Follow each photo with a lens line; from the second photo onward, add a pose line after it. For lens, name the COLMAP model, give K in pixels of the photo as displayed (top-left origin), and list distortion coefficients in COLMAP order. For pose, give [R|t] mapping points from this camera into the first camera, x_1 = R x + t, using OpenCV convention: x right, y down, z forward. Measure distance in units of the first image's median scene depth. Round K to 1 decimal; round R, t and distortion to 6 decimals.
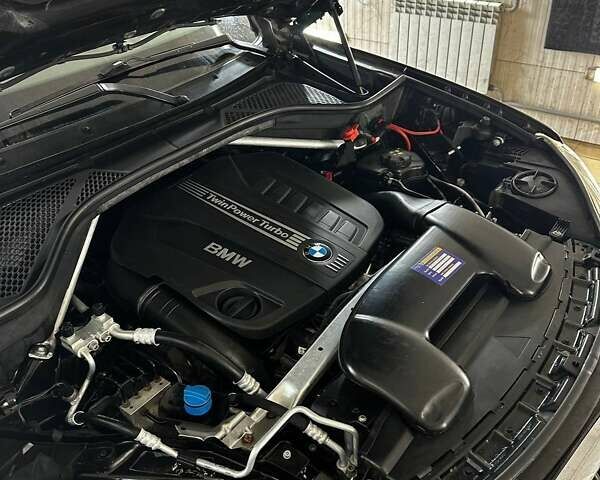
lens RADIAL K [[573.3, 0, 307.7], [0, 573.3, 239.5], [0, 0, 1]] dist [0.014779, -0.015166]
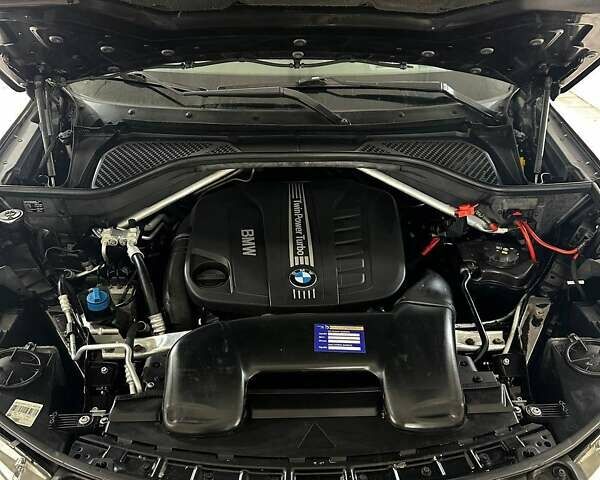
lens RADIAL K [[573.3, 0, 307.7], [0, 573.3, 239.5], [0, 0, 1]] dist [0.014779, -0.015166]
pose [[0.621355, 0.426389, -0.657351, 0.672974], [-0.458974, 0.878027, 0.135688, -0.184022], [0.635028, 0.217397, 0.741268, 0.184942]]
